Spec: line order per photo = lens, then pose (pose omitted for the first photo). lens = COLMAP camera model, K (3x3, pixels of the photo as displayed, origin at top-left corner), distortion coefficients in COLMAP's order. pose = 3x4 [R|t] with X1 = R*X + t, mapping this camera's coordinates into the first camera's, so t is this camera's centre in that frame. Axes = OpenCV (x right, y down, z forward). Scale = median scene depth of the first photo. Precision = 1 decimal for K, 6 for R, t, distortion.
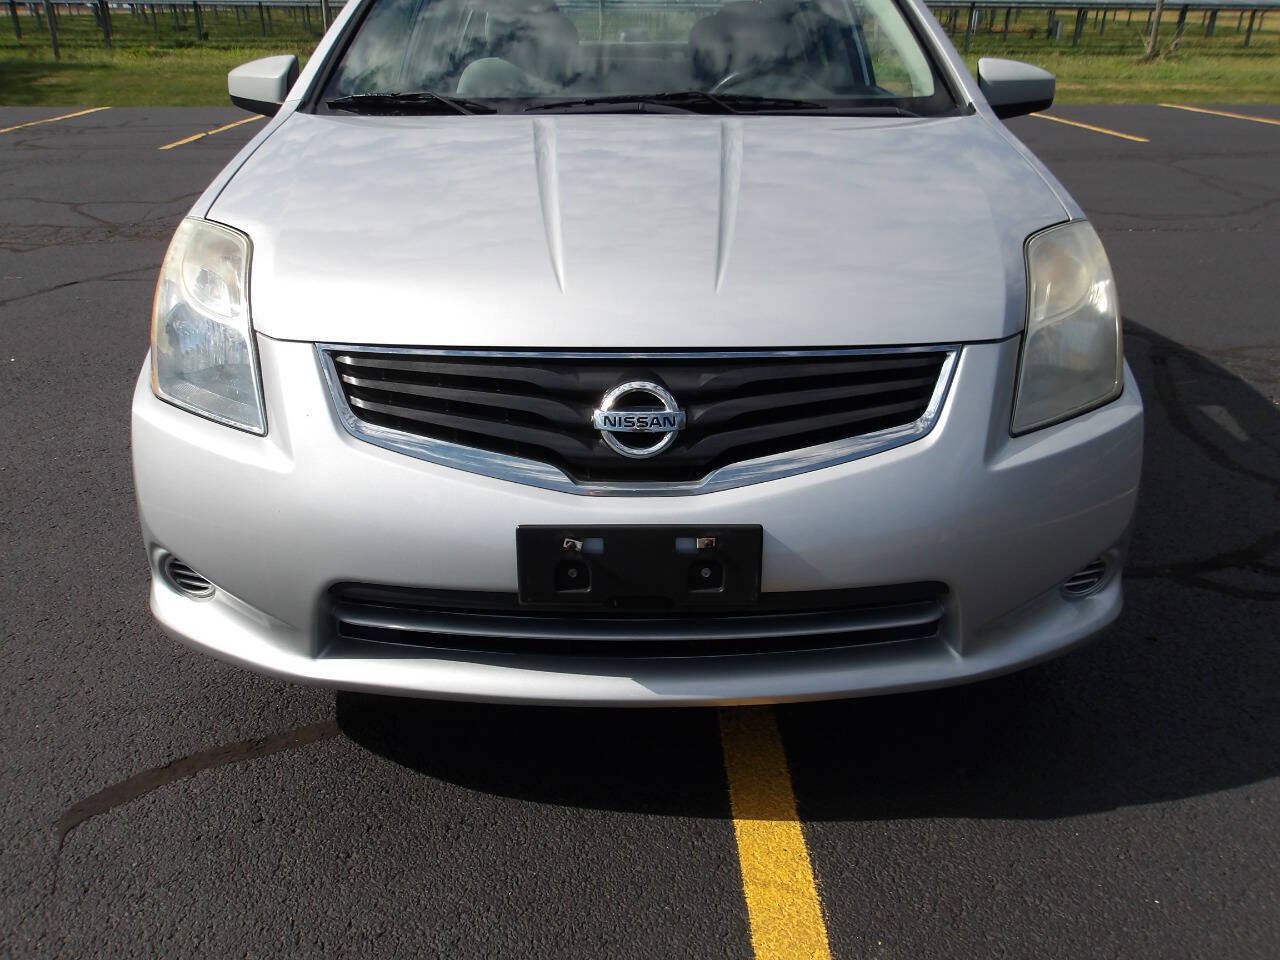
lens RADIAL K [[1041.1, 0, 637.3], [0, 1041.1, 468.0], [0, 0, 1]] dist [-0.002147, 0.004720]
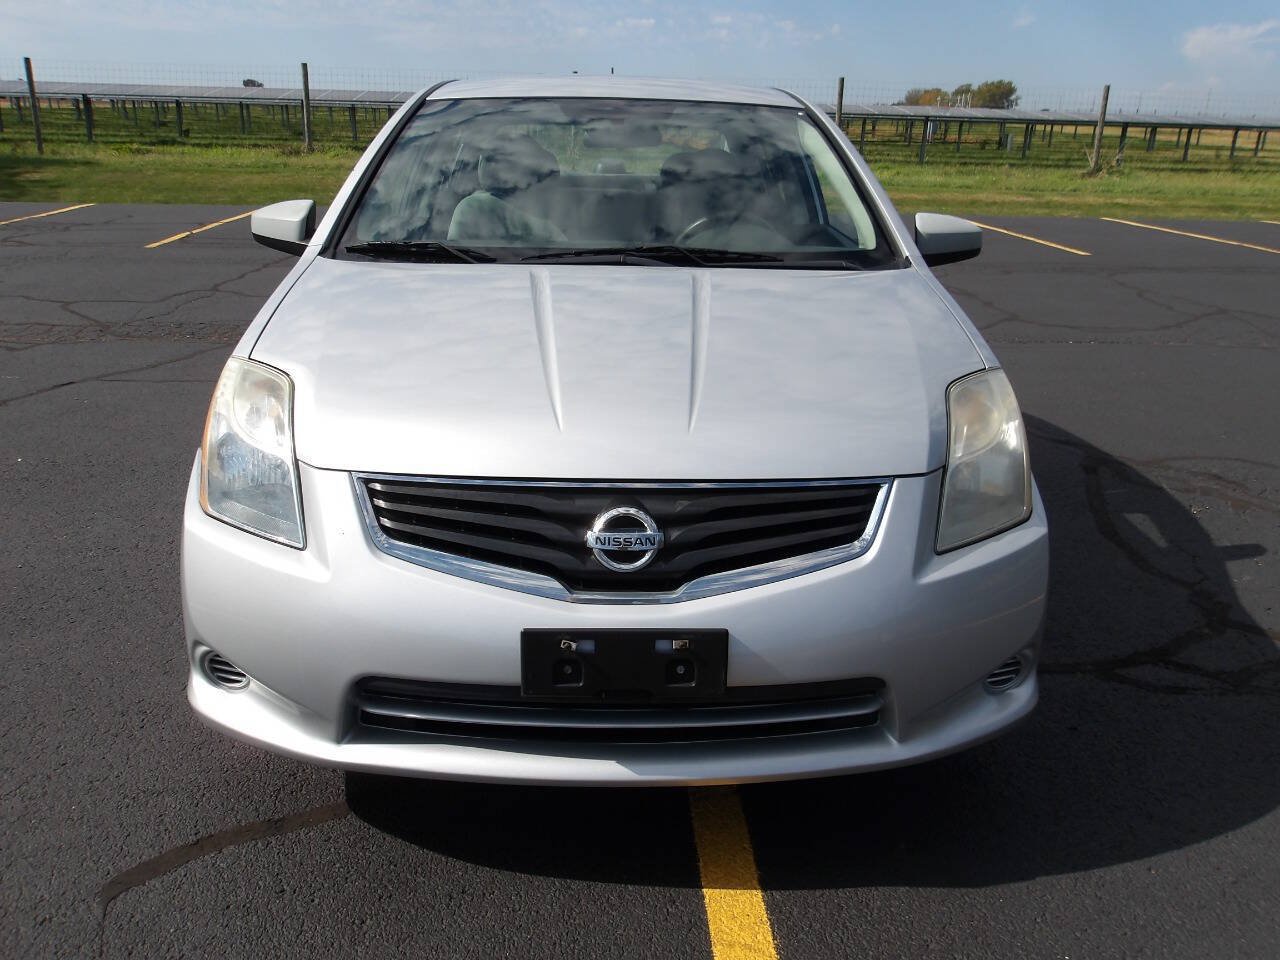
lens RADIAL K [[1041.1, 0, 637.3], [0, 1041.1, 468.0], [0, 0, 1]] dist [-0.002147, 0.004720]
pose [[0.999435, 0.009282, 0.032302, -0.019684], [-0.006477, 0.996282, -0.085905, -0.021639], [-0.032979, 0.085647, 0.995780, -0.164962]]
